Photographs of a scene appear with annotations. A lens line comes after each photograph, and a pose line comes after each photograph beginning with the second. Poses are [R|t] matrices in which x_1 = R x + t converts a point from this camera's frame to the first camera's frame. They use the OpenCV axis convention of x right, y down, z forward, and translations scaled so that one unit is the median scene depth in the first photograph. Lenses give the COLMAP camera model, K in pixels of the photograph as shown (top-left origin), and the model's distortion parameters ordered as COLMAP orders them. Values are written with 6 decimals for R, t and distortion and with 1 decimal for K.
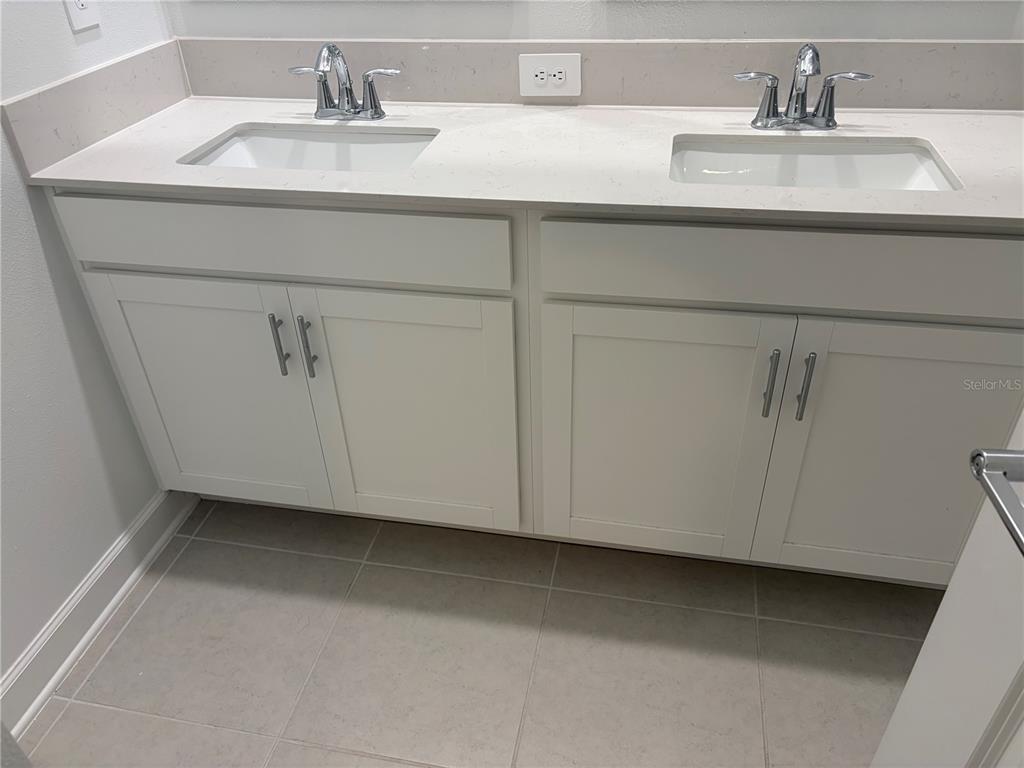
lens RADIAL K [[771.3, 0, 511.6], [0, 771.3, 388.6], [0, 0, 1]] dist [0.040136, -0.043169]
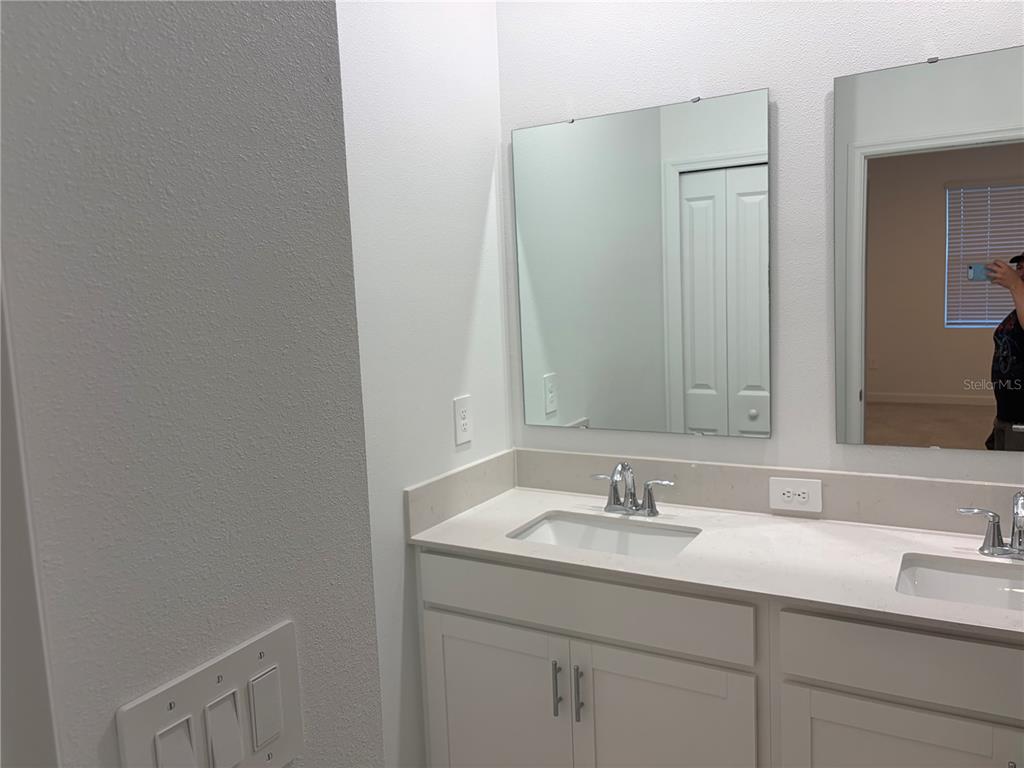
lens RADIAL K [[771.3, 0, 531.3], [0, 771.3, 385.0], [0, 0, 1]] dist [0.040136, -0.043169]
pose [[0.953902, 0.034467, -0.298133, 0.010995], [-0.168385, 0.883762, -0.436591, 0.058370], [0.248431, 0.466666, 0.848826, -0.260707]]
